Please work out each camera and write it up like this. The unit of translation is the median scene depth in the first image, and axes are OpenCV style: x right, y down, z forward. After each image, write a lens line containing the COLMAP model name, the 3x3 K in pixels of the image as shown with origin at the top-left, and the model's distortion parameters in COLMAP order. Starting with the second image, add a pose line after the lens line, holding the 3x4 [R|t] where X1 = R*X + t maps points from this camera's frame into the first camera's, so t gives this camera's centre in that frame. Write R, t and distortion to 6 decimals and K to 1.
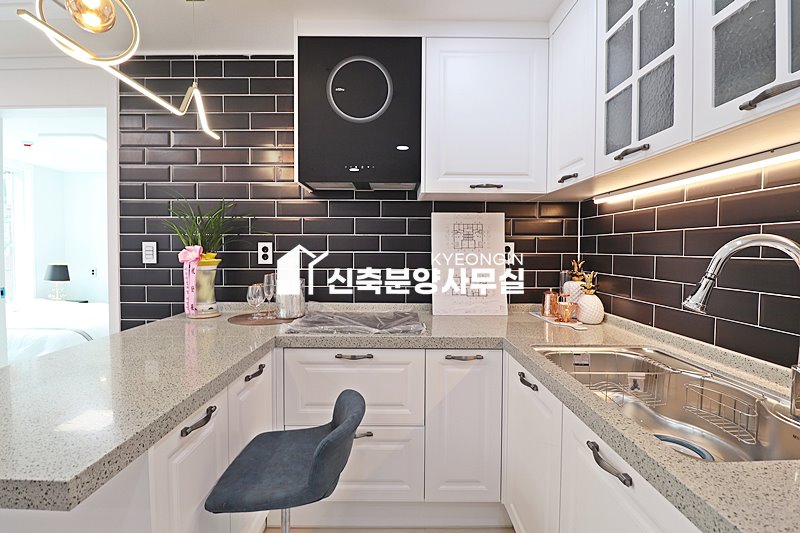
lens RADIAL K [[376.4, 0, 395.5], [0, 376.4, 260.5], [0, 0, 1]] dist [-0.005693, -0.008906]
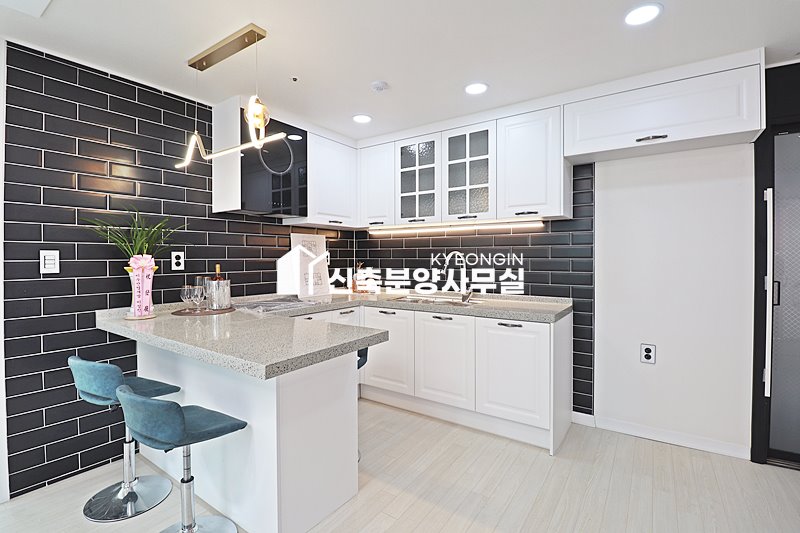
lens RADIAL K [[376.4, 0, 394.8], [0, 376.4, 262.4], [0, 0, 1]] dist [-0.005693, -0.008906]
pose [[0.580869, -0.016288, 0.813834, -1.007990], [0.030311, 0.999539, -0.001630, 0.009345], [-0.813433, 0.025615, 0.581095, -0.271982]]
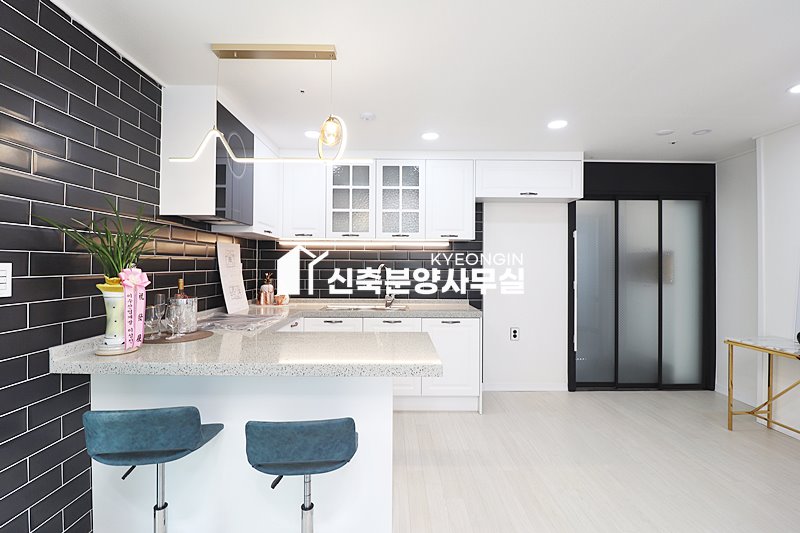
lens RADIAL K [[376.4, 0, 394.7], [0, 376.4, 261.6], [0, 0, 1]] dist [-0.005693, -0.008906]
pose [[-0.000270, 0.003258, 0.999995, -1.399996], [0.025740, 0.999663, -0.003250, -0.035464], [-0.999669, 0.025739, -0.000354, 0.388454]]
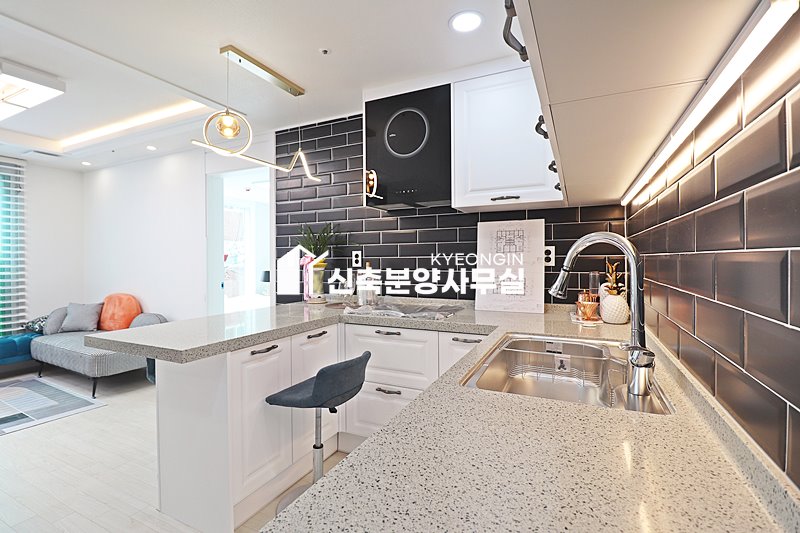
lens RADIAL K [[376.4, 0, 400.5], [0, 376.4, 261.2], [0, 0, 1]] dist [-0.005693, -0.008906]
pose [[0.897894, -0.008868, -0.440121, 0.434753], [-0.002443, 0.999681, -0.025126, 0.025422], [0.440204, 0.023636, 0.897587, -0.167708]]
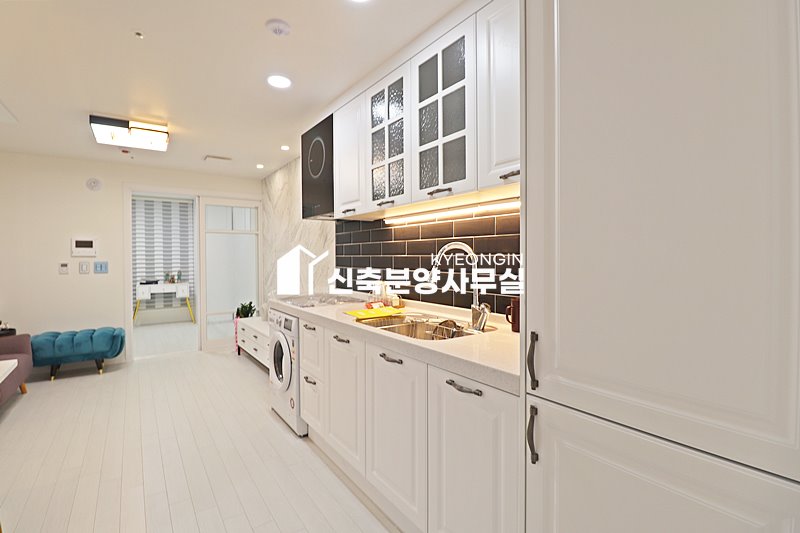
lens RADIAL K [[376.4, 0, 401.4], [0, 376.4, 261.5], [0, 0, 1]] dist [-0.005693, -0.008906]
pose [[0.811849, -0.019679, 0.583535, -0.233532], [0.030225, 0.999508, -0.008344, 0.011522], [-0.583084, 0.024412, 0.812045, -0.321795]]
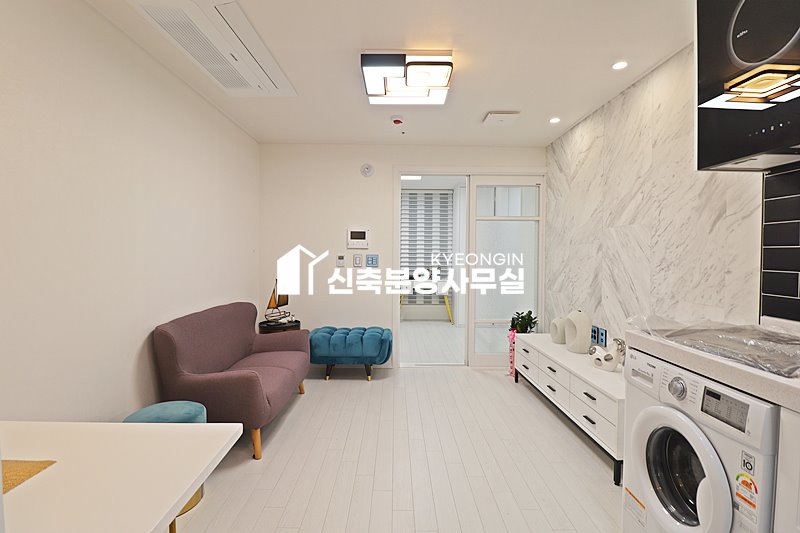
lens RADIAL K [[376.4, 0, 395.6], [0, 376.4, 262.6], [0, 0, 1]] dist [-0.005693, -0.008906]
pose [[0.999990, -0.000686, 0.004496, -0.268454], [0.000724, 0.999963, -0.008547, 0.002825], [-0.004490, 0.008550, 0.999953, 0.457419]]
